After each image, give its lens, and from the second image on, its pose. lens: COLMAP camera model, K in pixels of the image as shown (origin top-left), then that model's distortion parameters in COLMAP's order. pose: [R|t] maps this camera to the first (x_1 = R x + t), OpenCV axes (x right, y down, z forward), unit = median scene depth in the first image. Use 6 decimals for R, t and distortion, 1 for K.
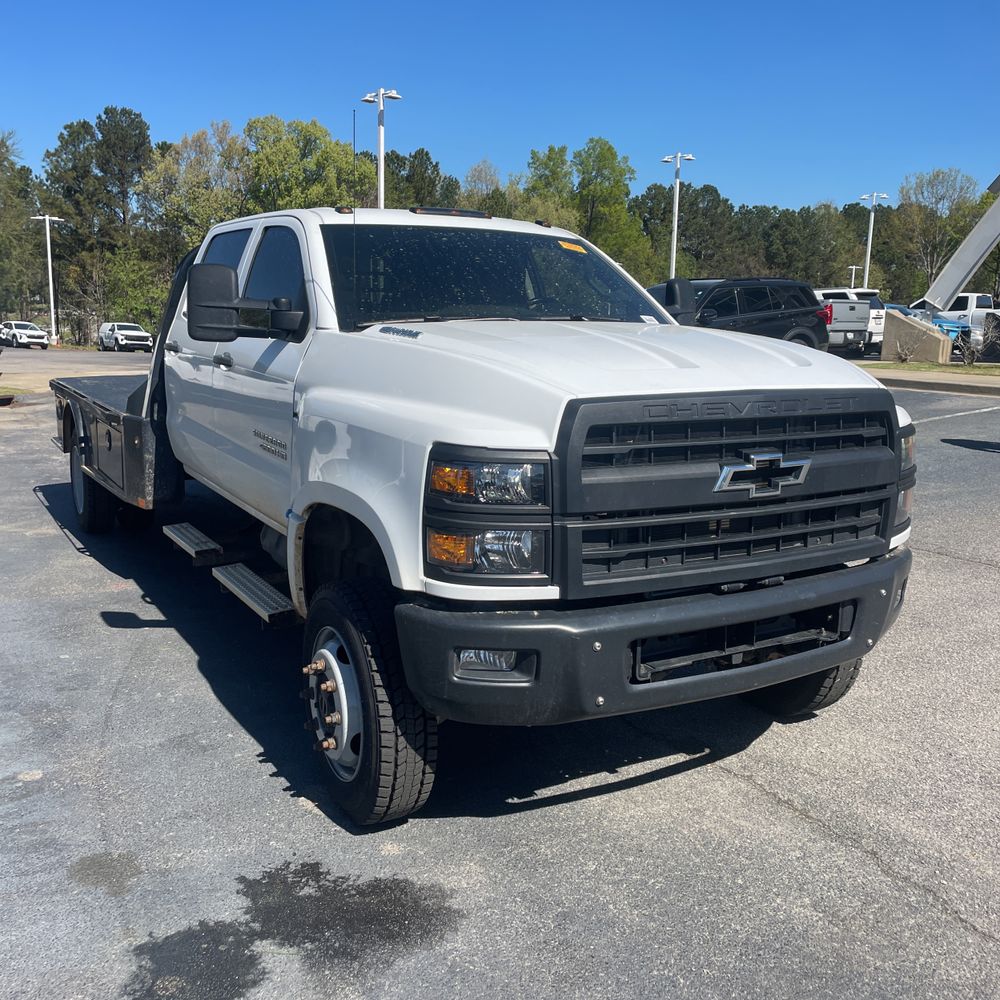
lens RADIAL K [[1006.1, 0, 505.0], [0, 1006.1, 478.6], [0, 0, 1]] dist [0.107917, -0.144065]
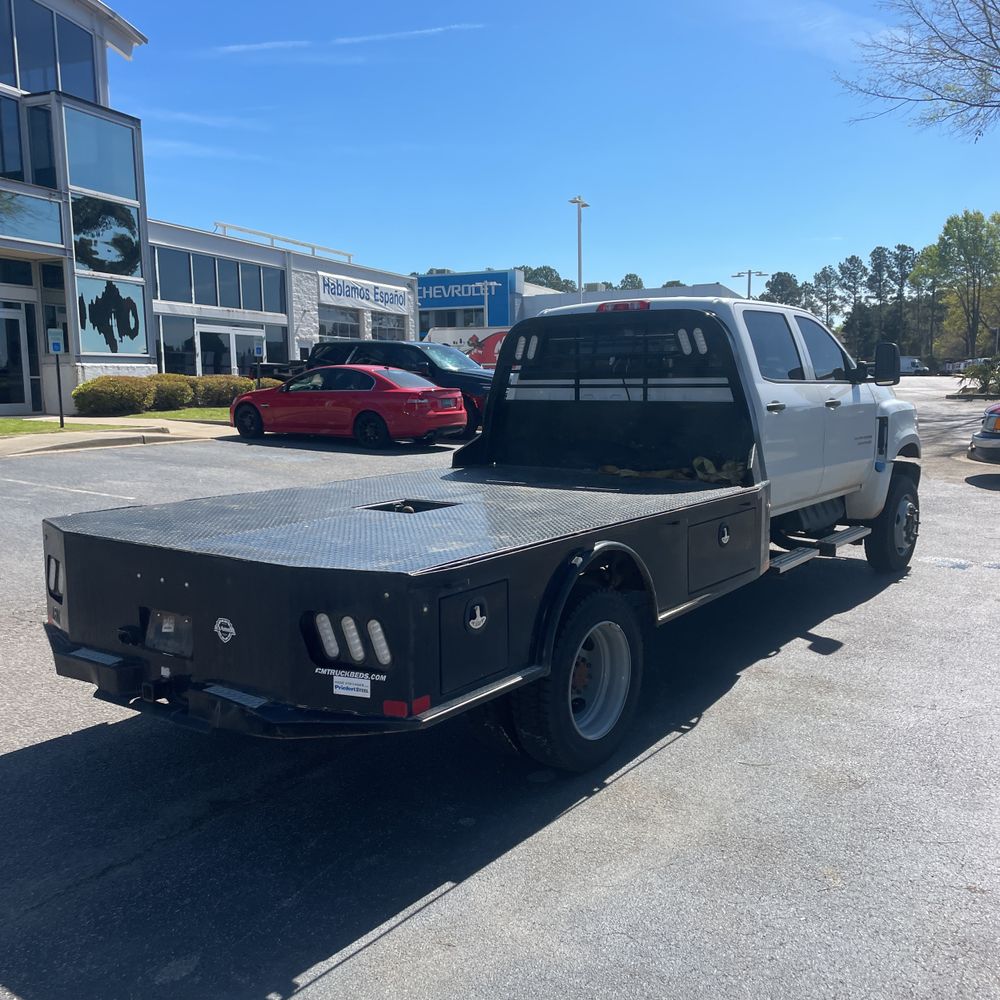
lens RADIAL K [[1006.7, 0, 481.8], [0, 1006.7, 492.3], [0, 0, 1]] dist [0.111169, -0.148898]
pose [[-0.380655, -0.122420, 0.916578, -1.407381], [0.164221, 0.966493, 0.197288, -0.353362], [-0.910018, 0.225620, -0.347797, 1.919189]]
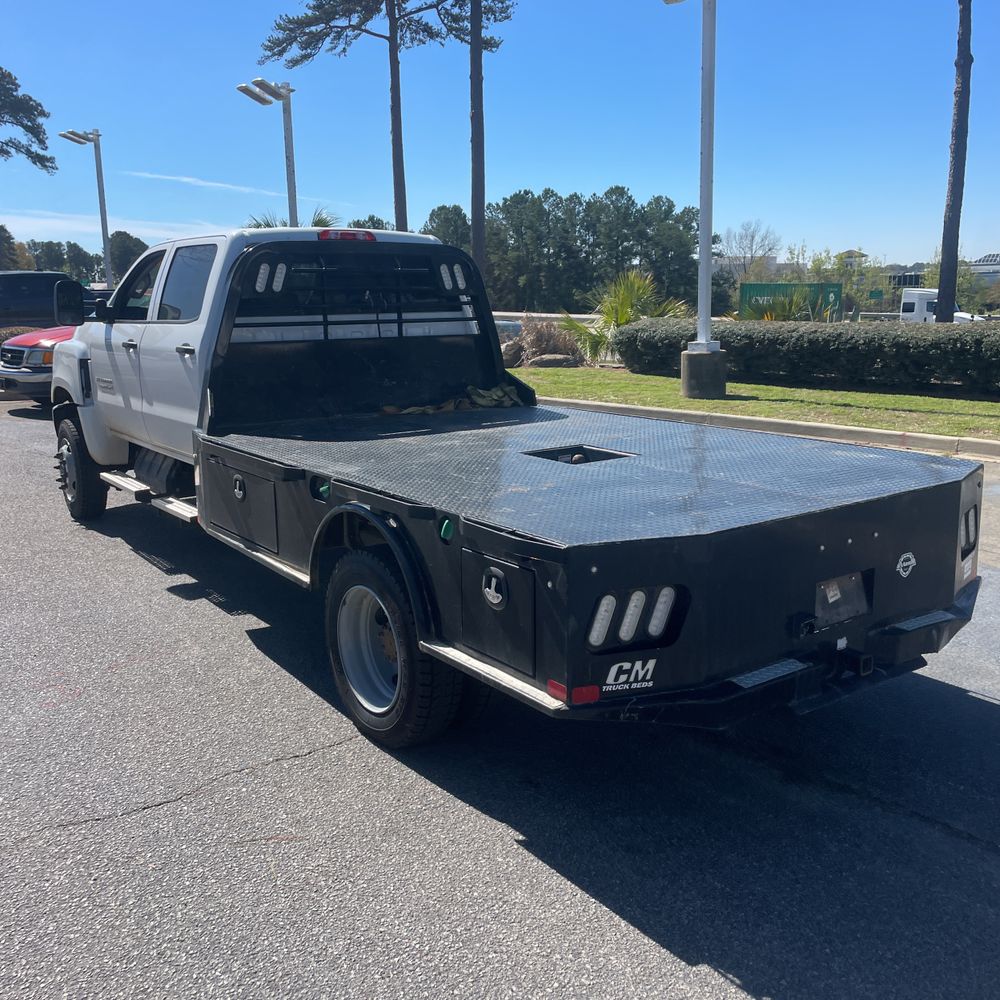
lens RADIAL K [[1006.1, 0, 505.0], [0, 1006.1, 478.6], [0, 0, 1]] dist [0.107917, -0.144065]
pose [[-0.994358, 0.015286, -0.104965, -0.267283], [-0.022426, 0.936899, 0.348880, -0.455203], [0.103674, 0.349266, -0.931271, 2.512152]]
